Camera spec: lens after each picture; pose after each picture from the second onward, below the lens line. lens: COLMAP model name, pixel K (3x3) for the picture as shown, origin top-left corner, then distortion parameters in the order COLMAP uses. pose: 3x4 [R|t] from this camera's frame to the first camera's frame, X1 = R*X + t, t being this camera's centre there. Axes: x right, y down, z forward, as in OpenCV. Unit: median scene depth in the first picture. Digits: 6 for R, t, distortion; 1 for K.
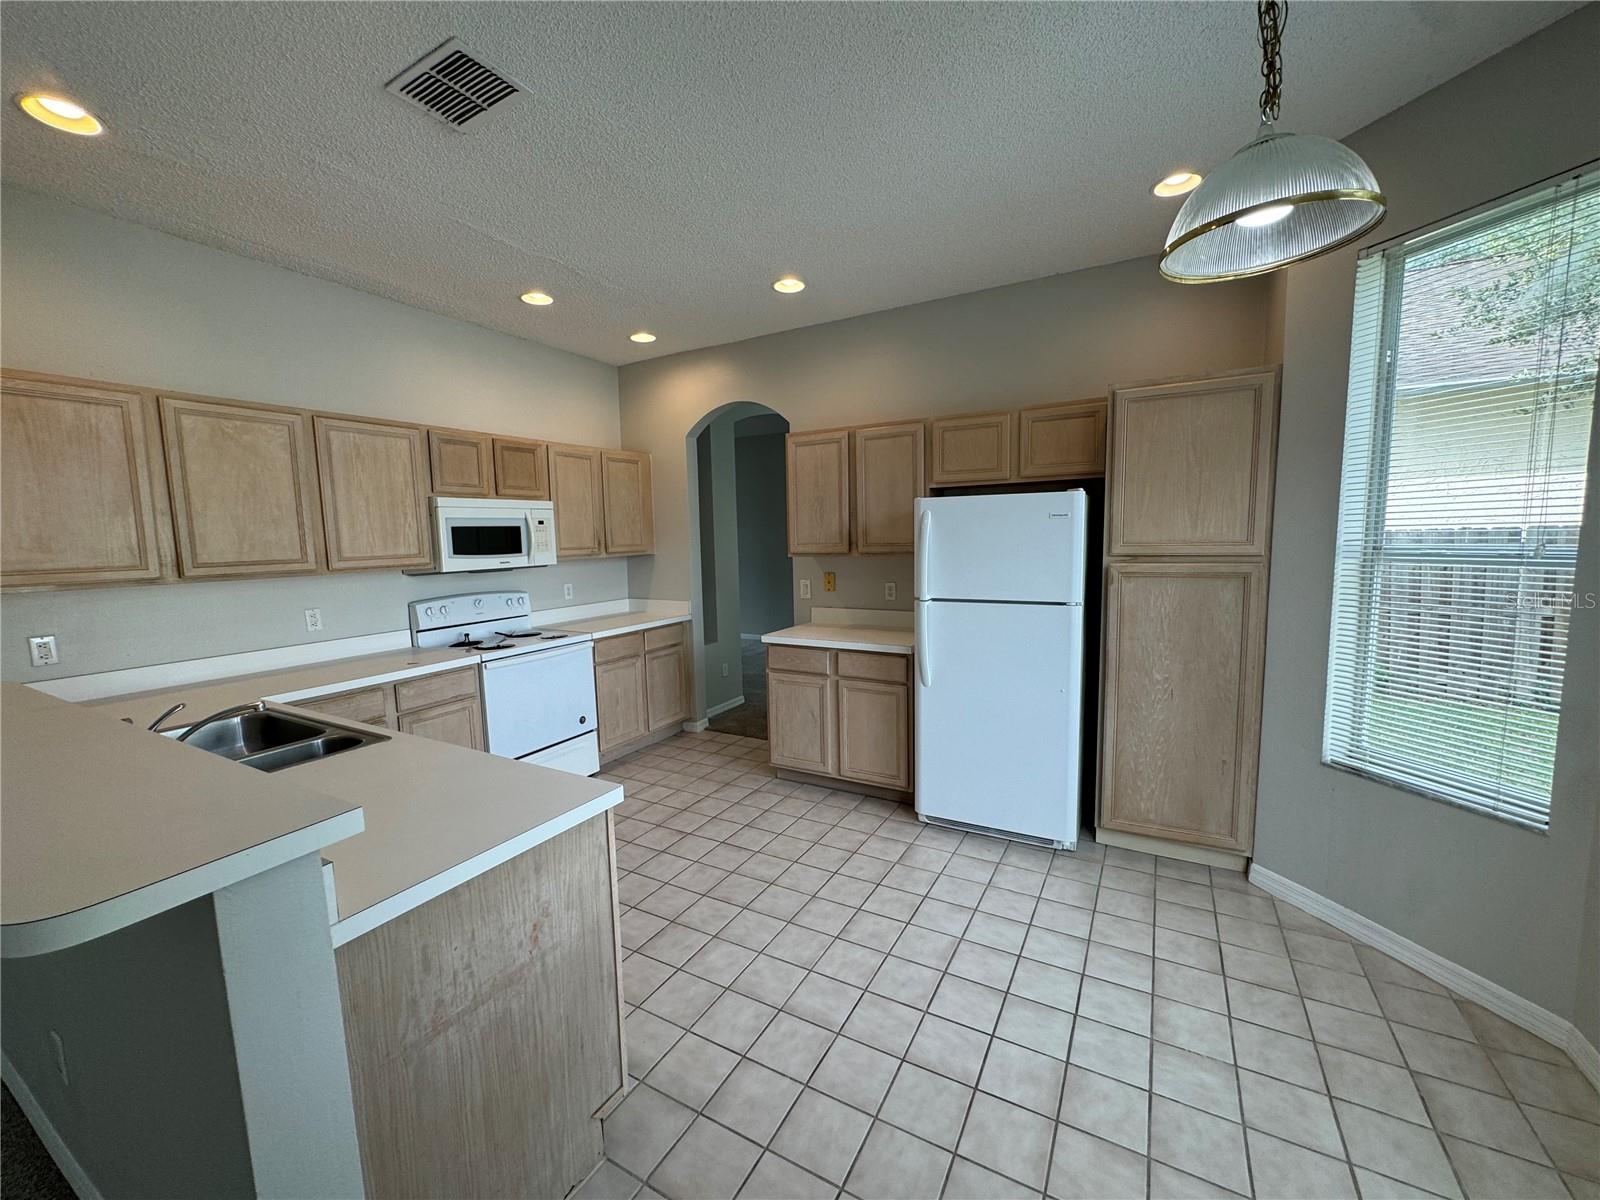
lens RADIAL K [[639.7, 0, 798.3], [0, 639.7, 597.5], [0, 0, 1]] dist [-0.006409, 0.001471]
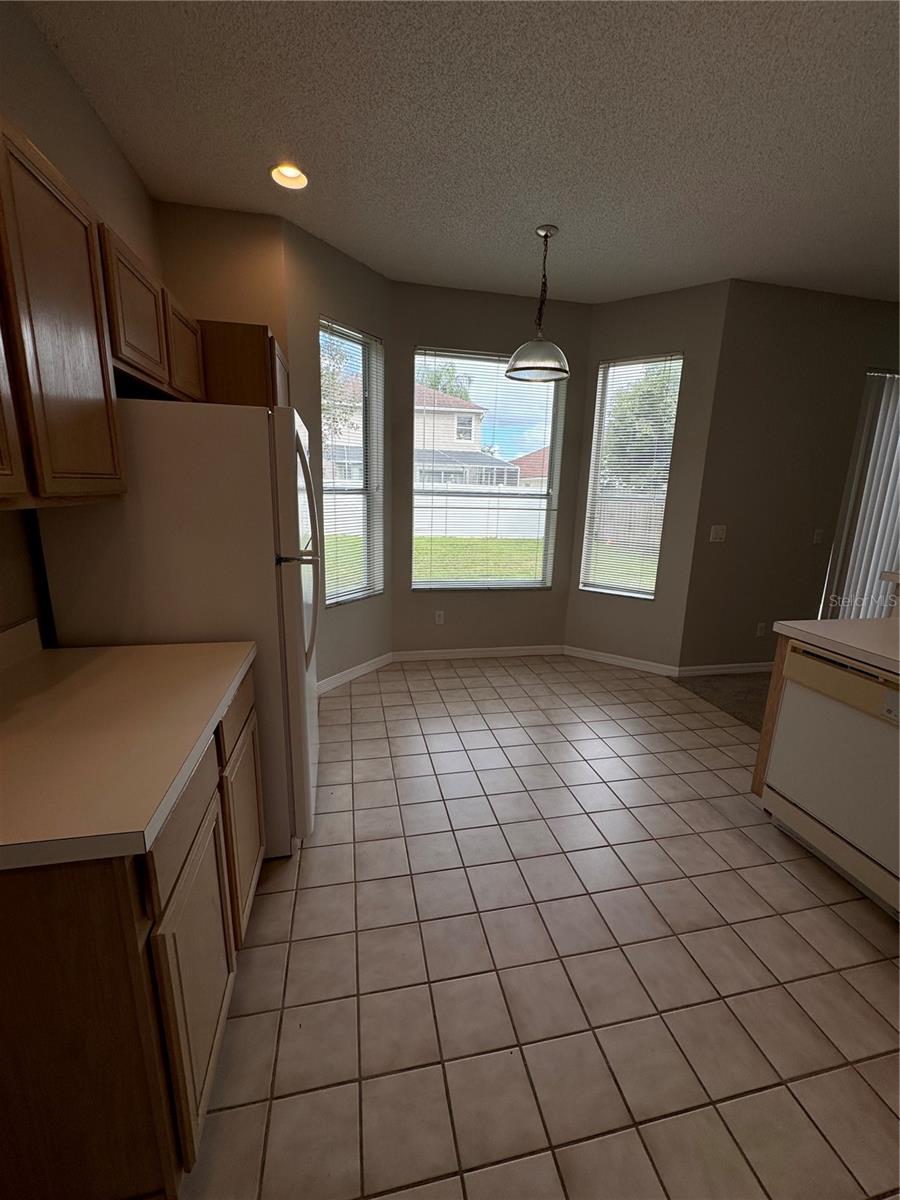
lens RADIAL K [[479.8, 0, 452.3], [0, 479.8, 597.2], [0, 0, 1]] dist [-0.006409, 0.001471]
pose [[-0.660088, -0.160884, 0.733758, -0.360805], [0.068171, 0.959935, 0.271803, -0.100330], [-0.748089, 0.229435, -0.622674, 1.384486]]
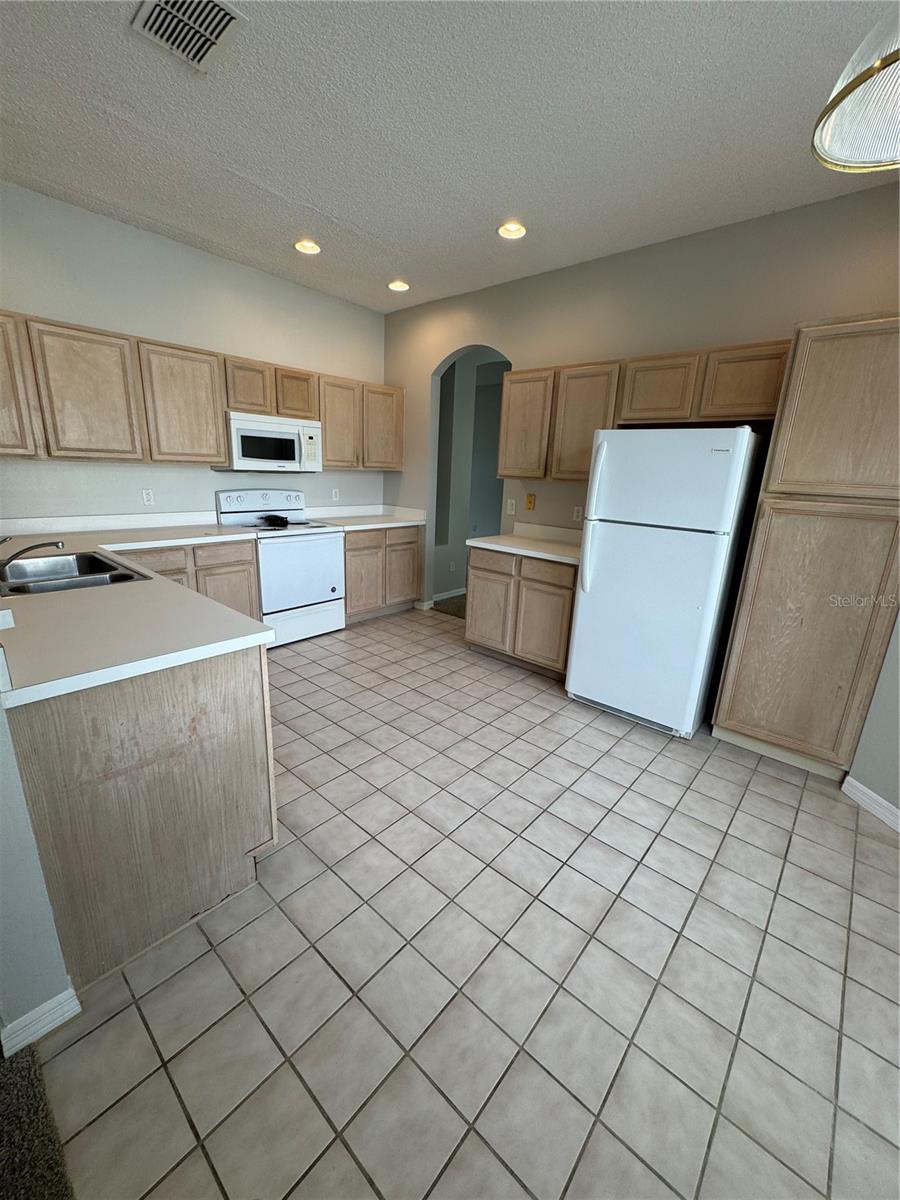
lens RADIAL K [[479.8, 0, 452.2], [0, 479.8, 595.8], [0, 0, 1]] dist [-0.006409, 0.001471]
pose [[0.976645, 0.115467, -0.181198, 0.138802], [-0.085754, 0.982722, 0.164022, 0.021712], [0.197006, -0.144653, 0.969672, 0.080431]]
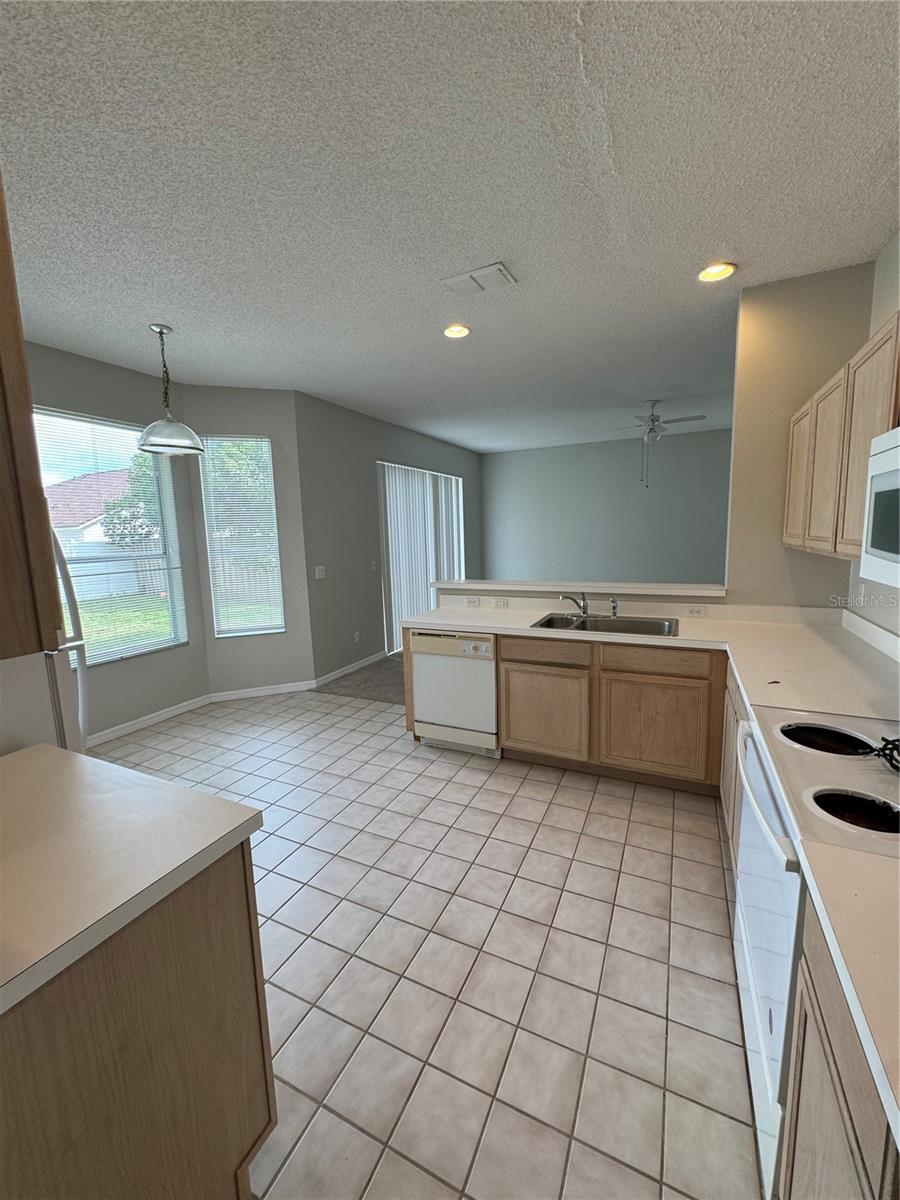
lens RADIAL K [[479.8, 0, 449.9], [0, 479.8, 597.7], [0, 0, 1]] dist [-0.006409, 0.001471]
pose [[-0.996640, 0.061850, -0.053697, -0.222410], [0.047009, 0.968795, 0.243365, -0.173143], [0.067074, 0.240023, -0.968447, 1.721776]]
